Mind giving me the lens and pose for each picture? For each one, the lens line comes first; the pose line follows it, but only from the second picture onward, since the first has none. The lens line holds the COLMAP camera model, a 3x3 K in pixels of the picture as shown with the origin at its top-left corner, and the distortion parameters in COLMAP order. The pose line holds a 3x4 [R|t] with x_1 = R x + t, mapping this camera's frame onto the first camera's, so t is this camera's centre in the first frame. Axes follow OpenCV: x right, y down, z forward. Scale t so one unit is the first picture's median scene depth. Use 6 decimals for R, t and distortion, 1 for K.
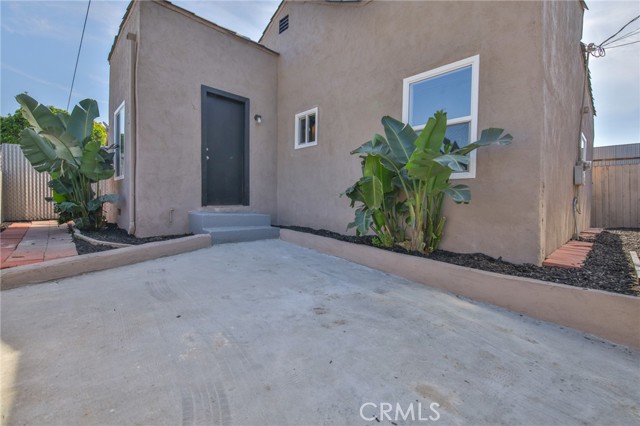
lens RADIAL K [[292.4, 0, 321.1], [0, 292.4, 209.1], [0, 0, 1]] dist [-0.001703, -0.010949]
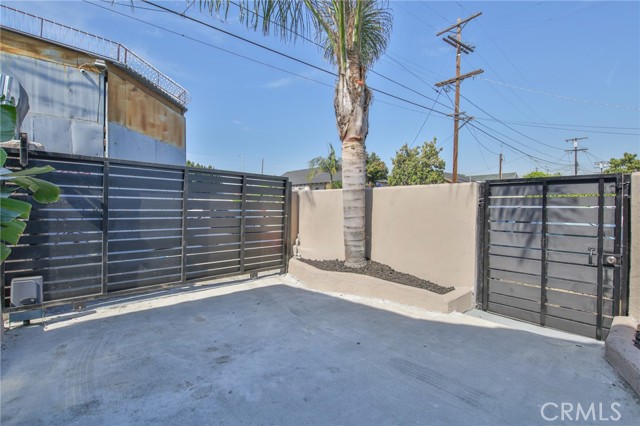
lens RADIAL K [[292.4, 0, 321.1], [0, 292.4, 209.1], [0, 0, 1]] dist [-0.001703, -0.010949]
pose [[-0.999774, -0.020384, 0.006018, -0.329610], [-0.020118, 0.998942, 0.041342, -0.179072], [-0.006854, 0.041211, -0.999127, 2.014516]]
